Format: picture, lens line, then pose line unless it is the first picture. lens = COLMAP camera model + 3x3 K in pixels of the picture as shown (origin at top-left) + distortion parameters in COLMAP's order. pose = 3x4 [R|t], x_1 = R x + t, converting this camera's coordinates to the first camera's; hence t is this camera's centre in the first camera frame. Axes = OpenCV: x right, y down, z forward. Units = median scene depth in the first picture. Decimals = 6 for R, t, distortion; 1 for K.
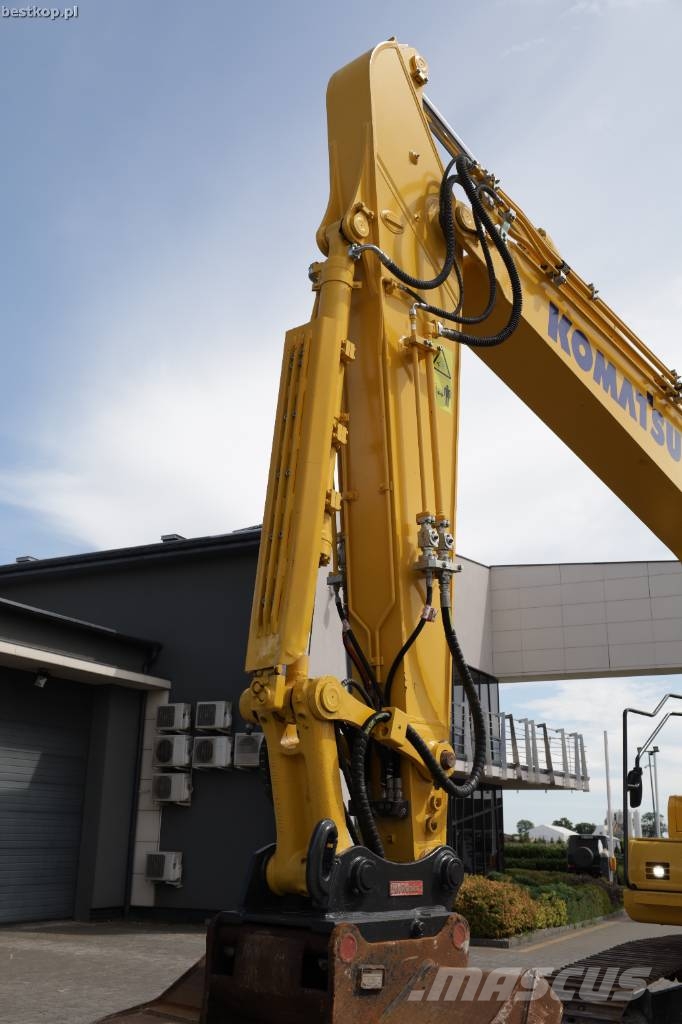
lens RADIAL K [[996.2, 0, 341.0], [0, 996.2, 512.0], [0, 0, 1]] dist [0.011303, 0.004776]
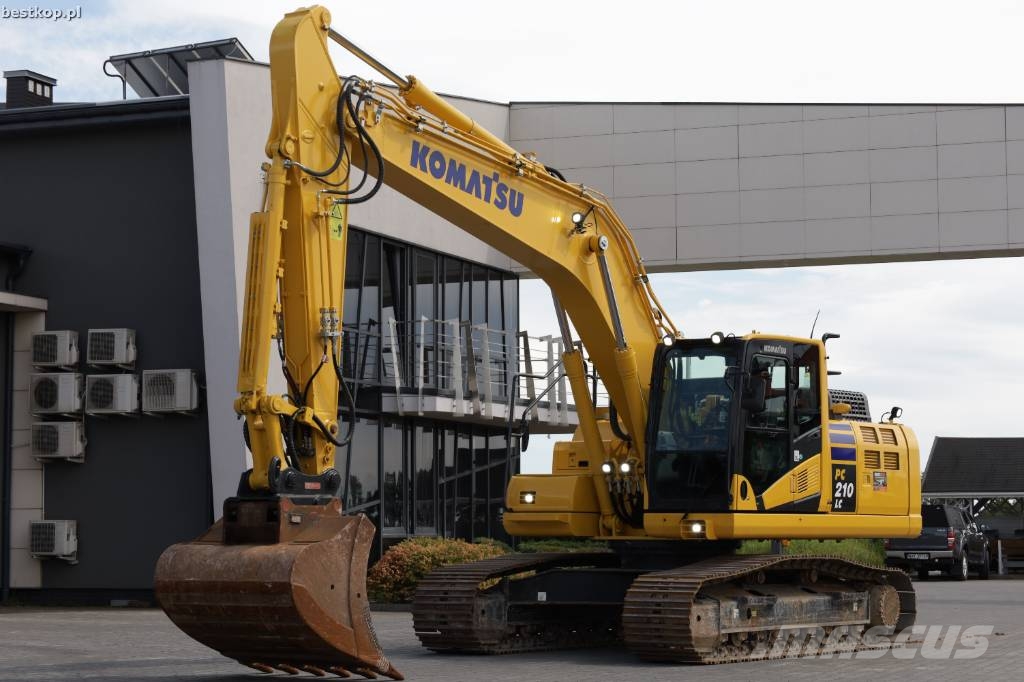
lens RADIAL K [[2208.7, 0, 512.0], [0, 2208.7, 341.0], [0, 0, 1]] dist [-0.009727, 0.156727]
pose [[0.994545, -0.011266, 0.103703, 0.000836], [-0.012678, 0.973725, 0.227375, -0.865909], [-0.103539, -0.227449, 0.968270, -3.048138]]
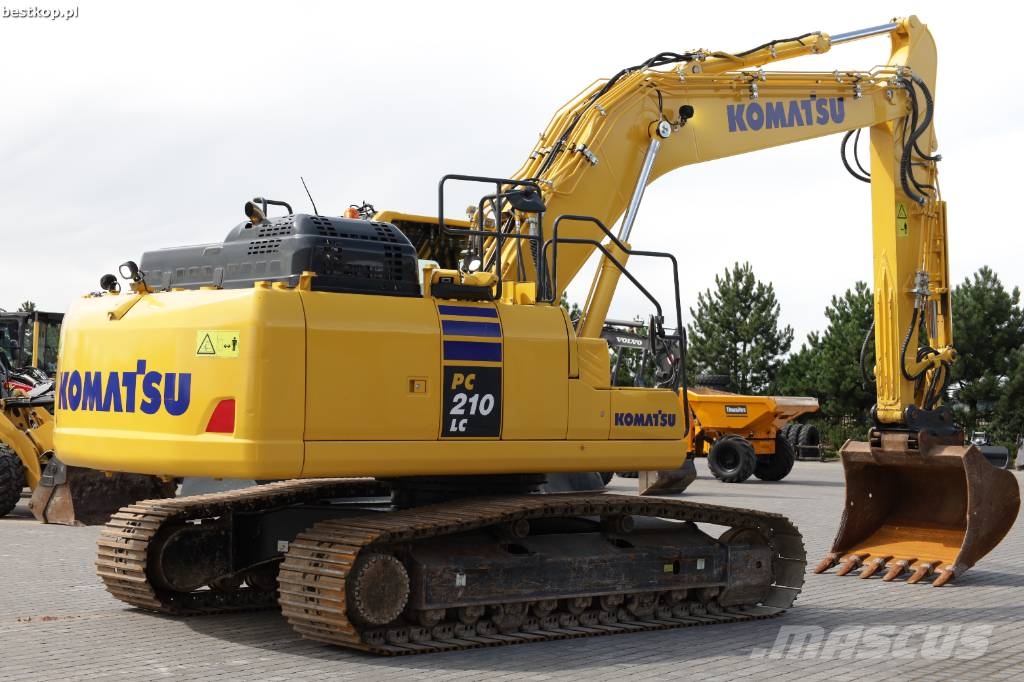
lens RADIAL K [[1753.5, 0, 512.0], [0, 1753.5, 341.0], [0, 0, 1]] dist [0.006396, 0.068556]
pose [[0.993292, -0.010865, -0.115123, 1.662439], [0.042056, 0.961340, 0.272135, -0.216407], [0.107715, -0.275151, 0.955348, -0.842643]]
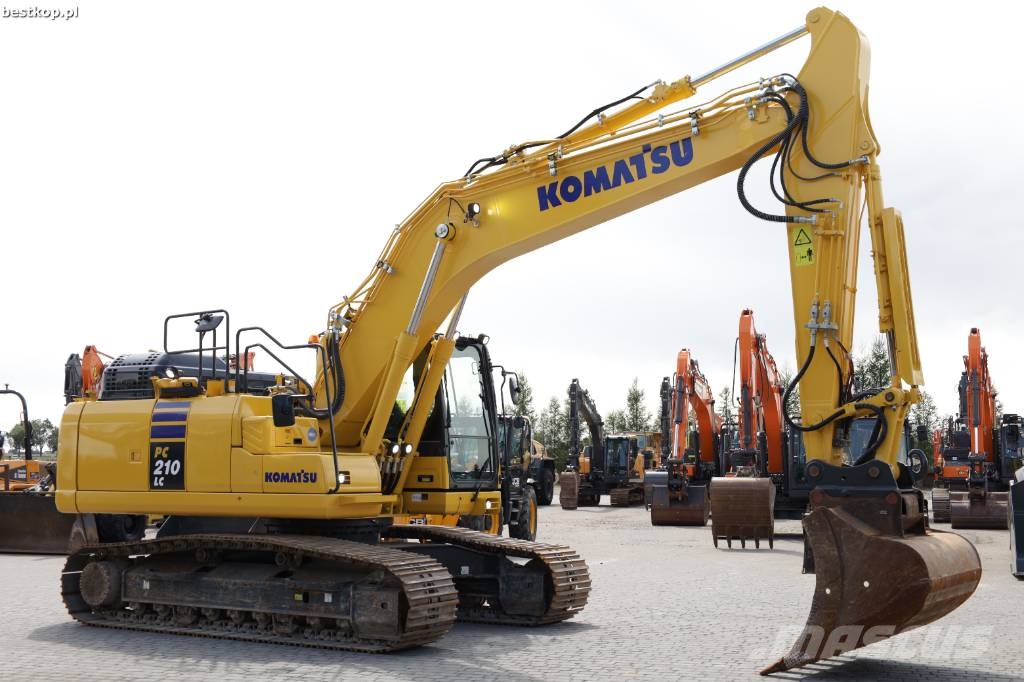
lens RADIAL K [[1357.2, 0, 512.0], [0, 1357.2, 341.0], [0, 0, 1]] dist [0.013344, 0.062006]
pose [[0.152606, -0.116648, -0.981379, 4.530563], [0.309123, 0.948818, -0.064709, 0.789385], [0.938698, -0.293492, 0.180854, 1.992008]]
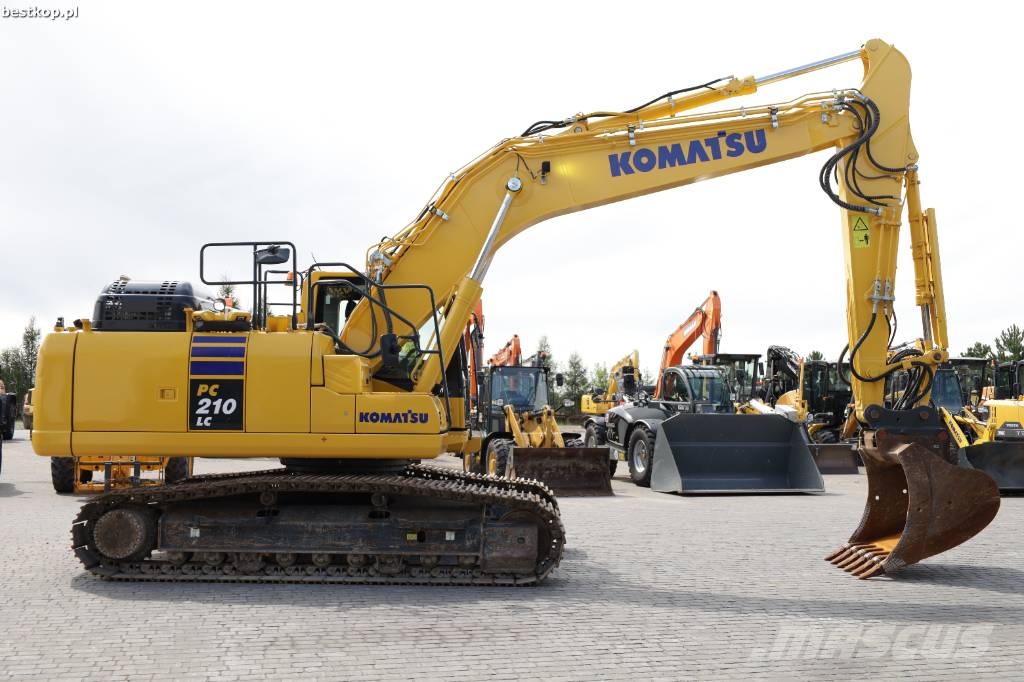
lens RADIAL K [[1164.9, 0, 512.0], [0, 1164.9, 341.0], [0, 0, 1]] dist [0.008511, 0.005976]
pose [[0.649579, -0.062040, -0.757758, 3.614395], [0.243724, 0.961059, 0.130245, 0.309040], [0.720170, -0.269289, 0.639405, 0.615041]]
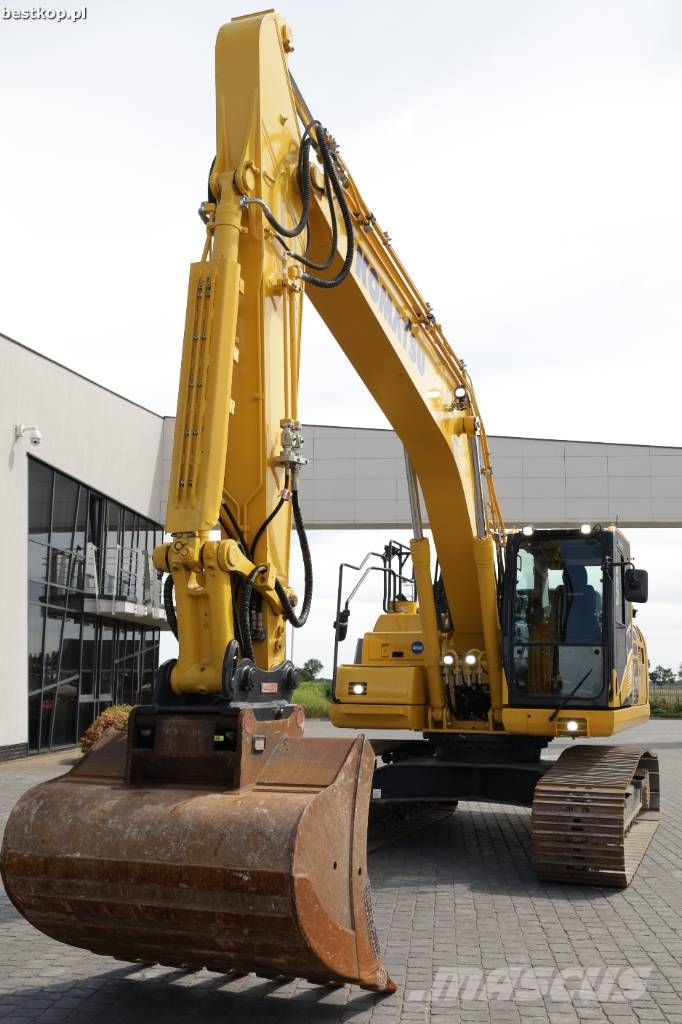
lens RADIAL K [[1020.2, 0, 375.7], [0, 1020.2, 513.1], [0, 0, 1]] dist [0.012364, 0.008040]
pose [[0.923209, 0.050637, 0.380947, -0.296380], [-0.108721, 0.985199, 0.132525, -0.064247], [-0.368598, -0.163765, 0.915050, -0.285841]]
